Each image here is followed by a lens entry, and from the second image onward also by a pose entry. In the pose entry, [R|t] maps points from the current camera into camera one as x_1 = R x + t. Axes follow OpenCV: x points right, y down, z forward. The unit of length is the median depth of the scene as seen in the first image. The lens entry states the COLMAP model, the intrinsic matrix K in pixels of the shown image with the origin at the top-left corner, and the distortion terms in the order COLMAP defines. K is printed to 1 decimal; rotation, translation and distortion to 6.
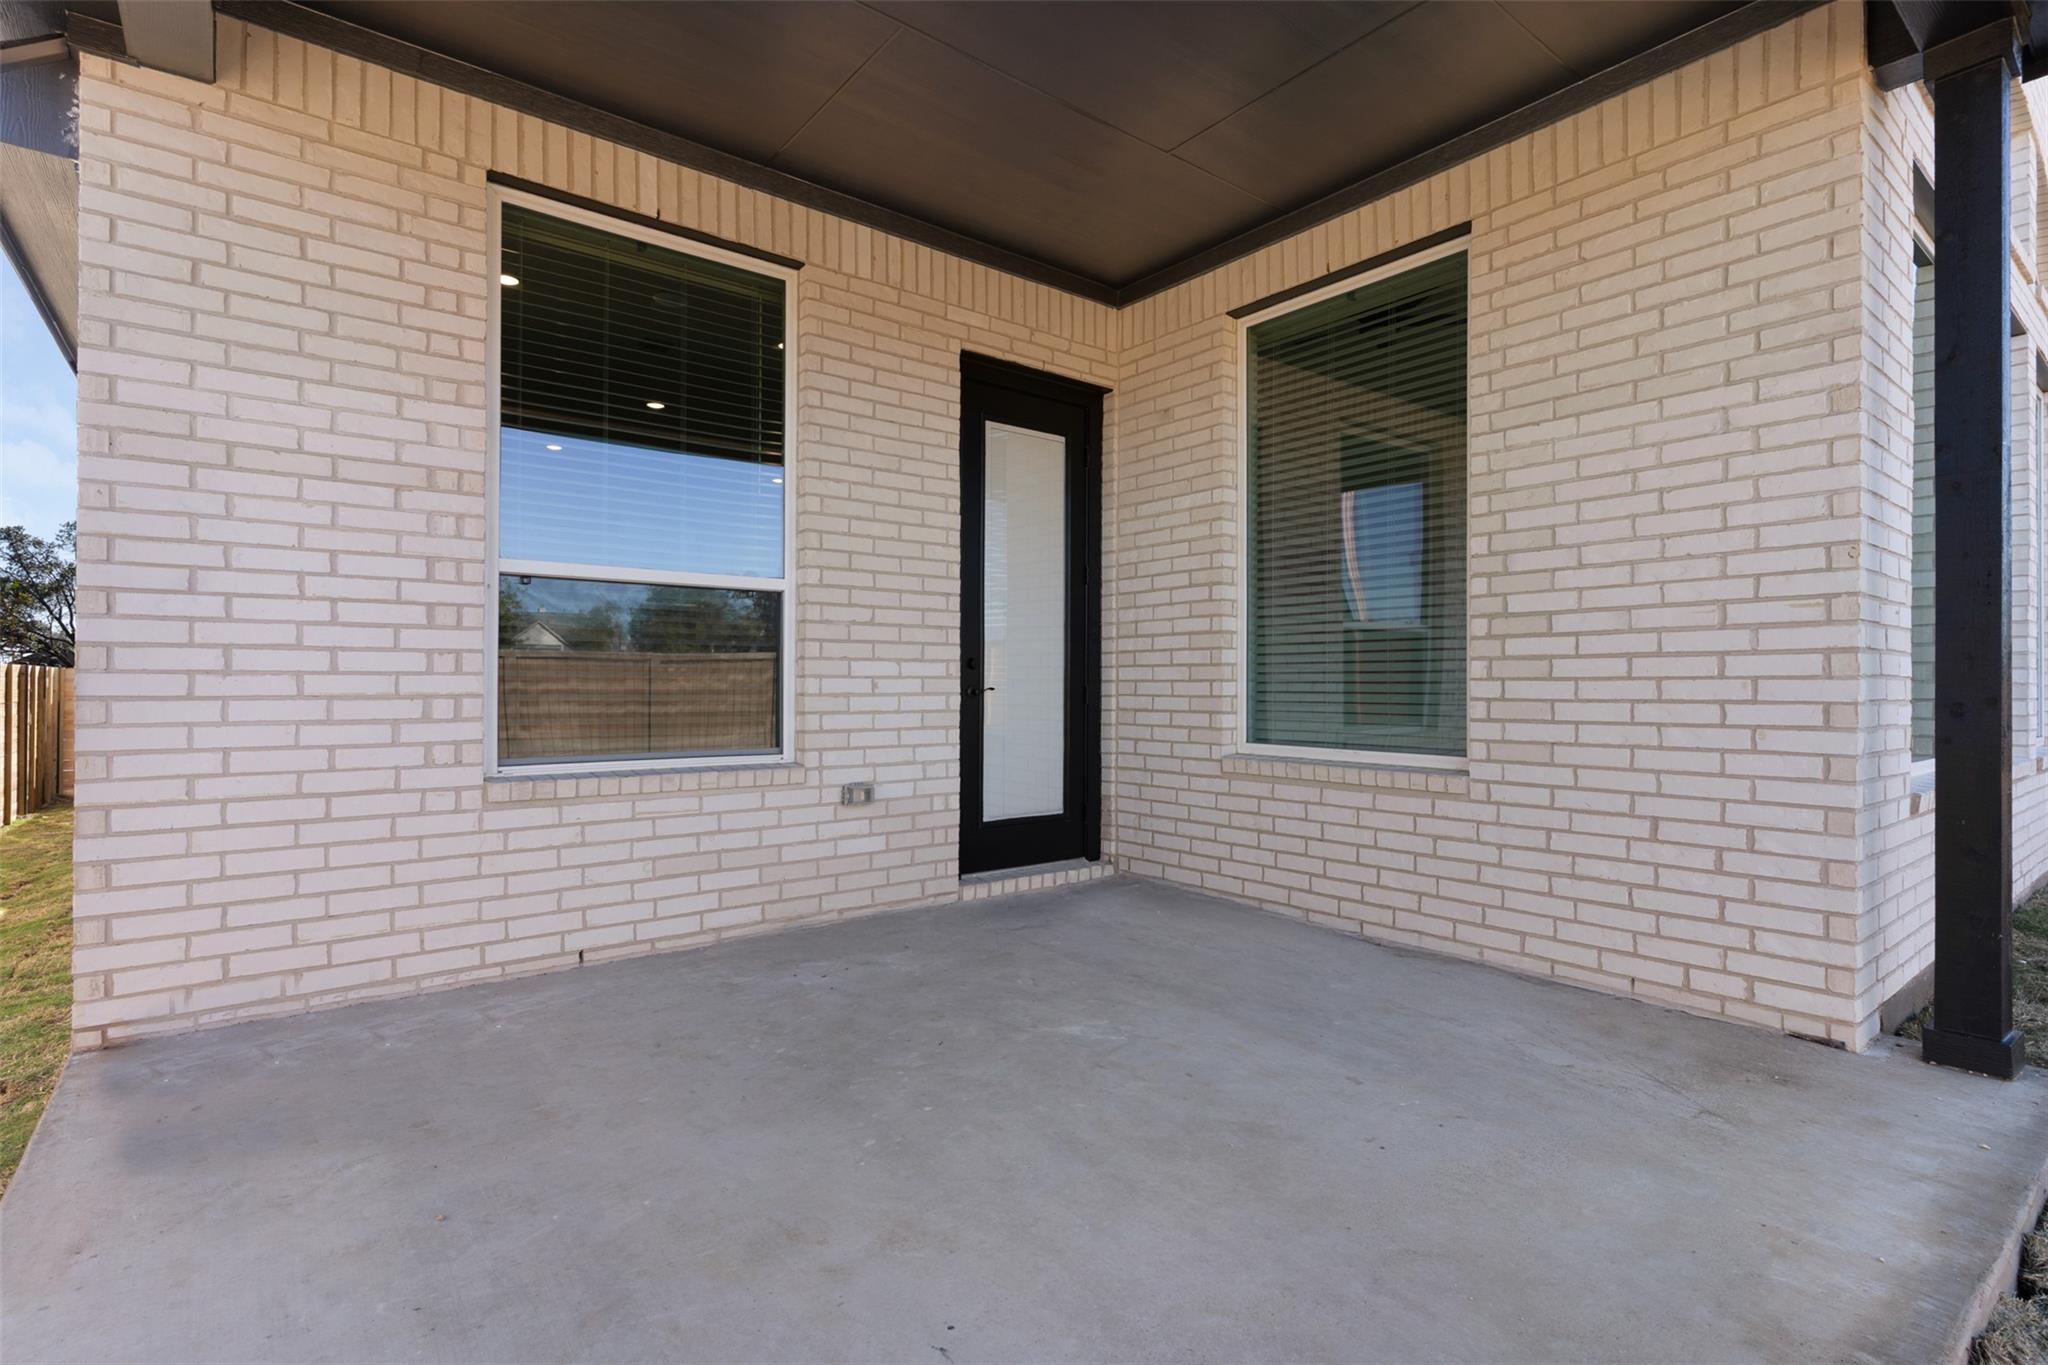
lens RADIAL K [[997.0, 0, 1025.2], [0, 997.0, 683.7], [0, 0, 1]] dist [0.006907, -0.001031]
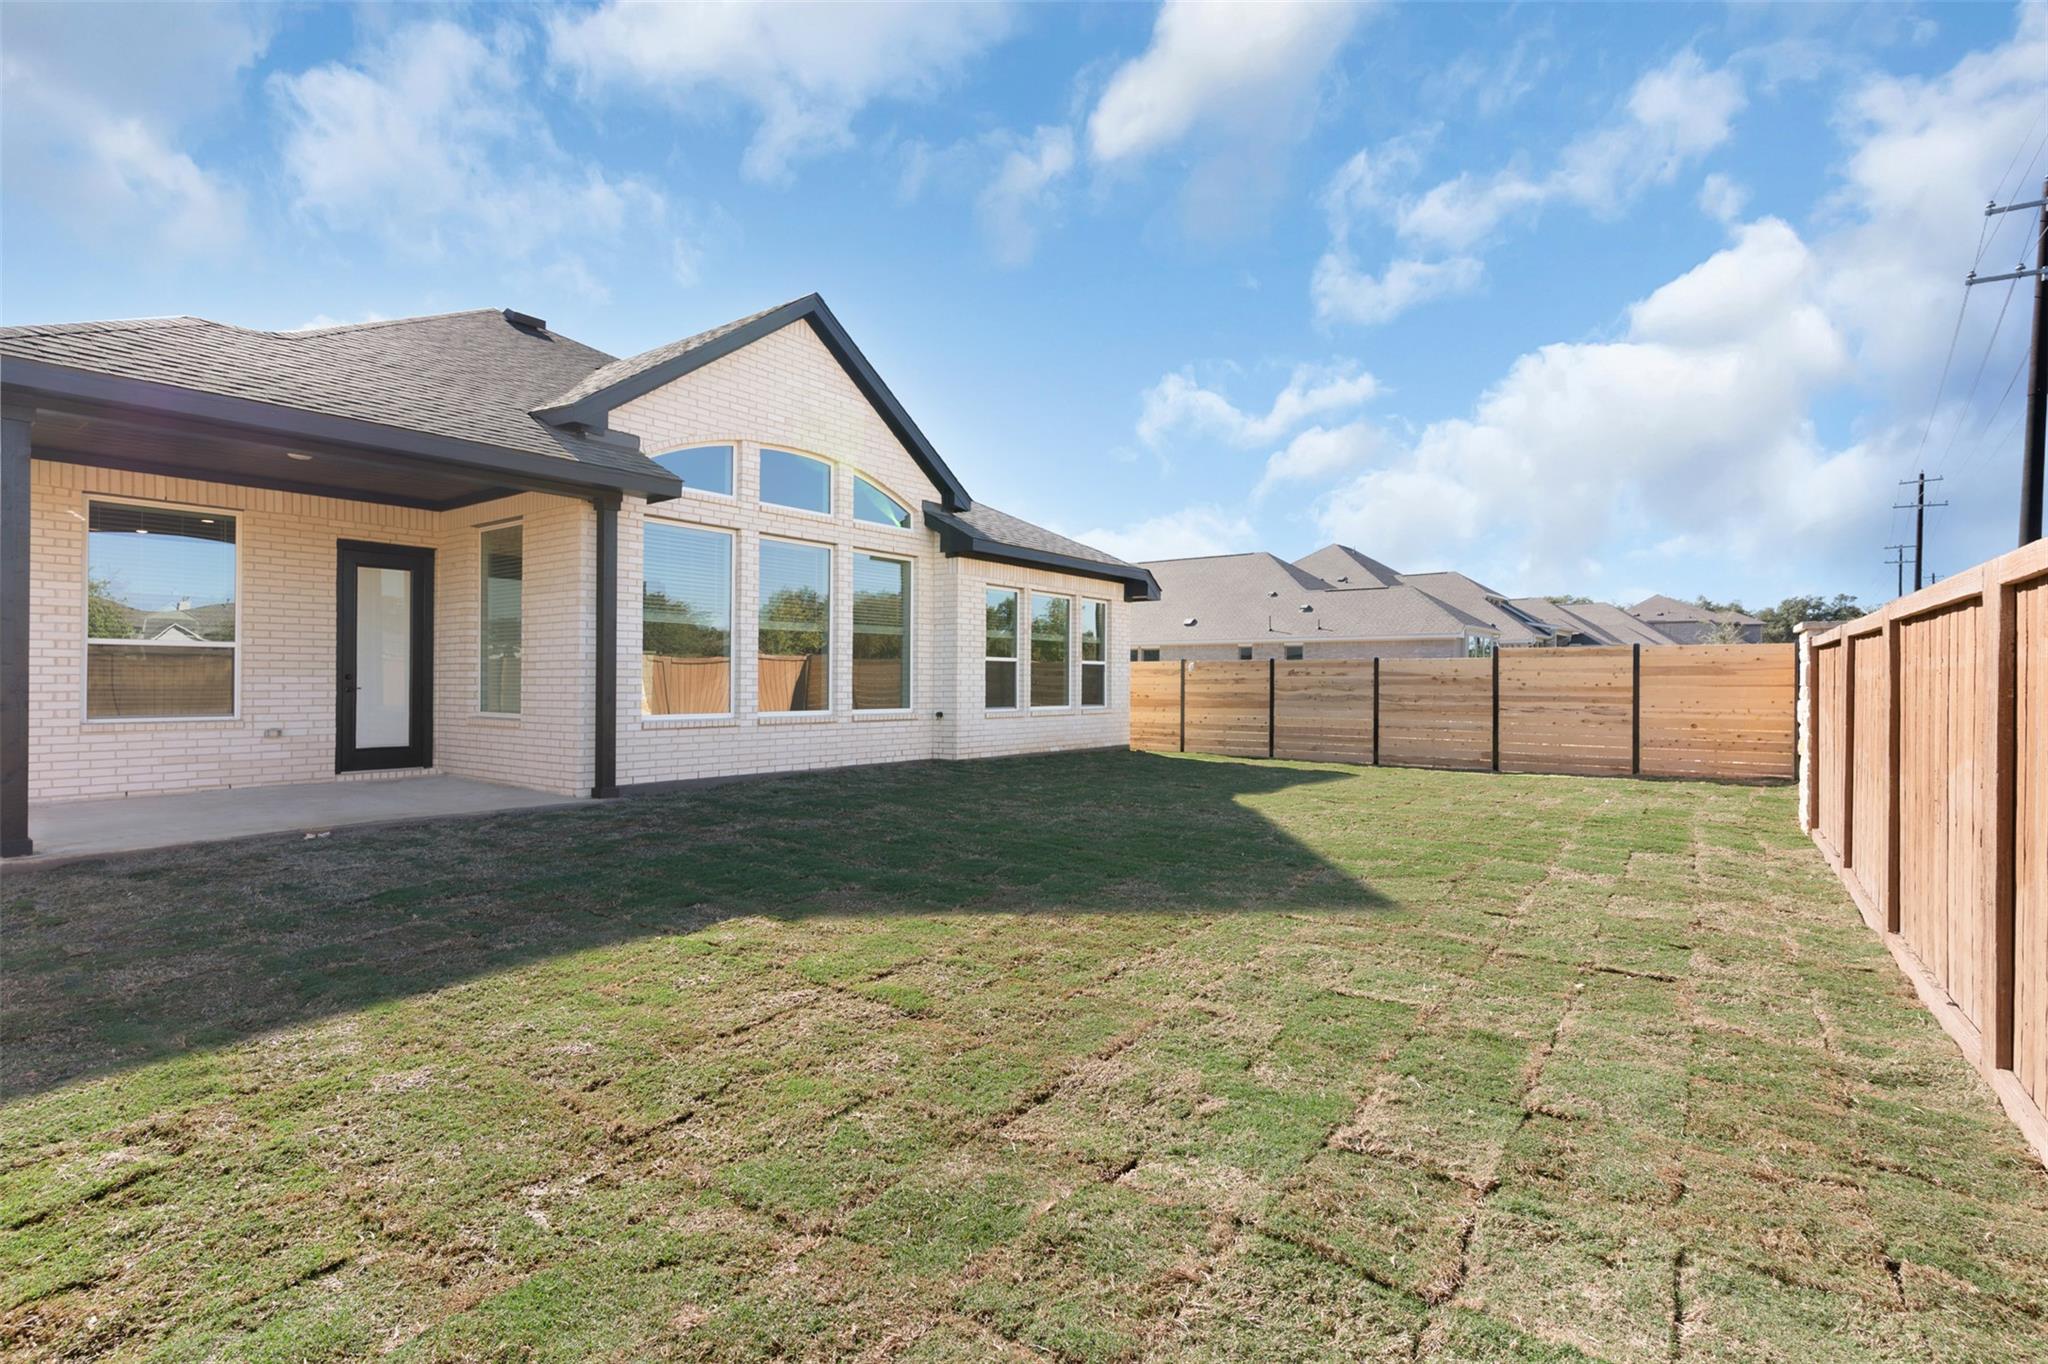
lens RADIAL K [[997.0, 0, 1024.5], [0, 997.0, 679.1], [0, 0, 1]] dist [0.006907, -0.001031]
pose [[0.972854, 0.001522, 0.231415, 1.032578], [-0.001576, 0.999999, 0.000049, -0.020480], [-0.231415, -0.000412, 0.972855, -1.747679]]
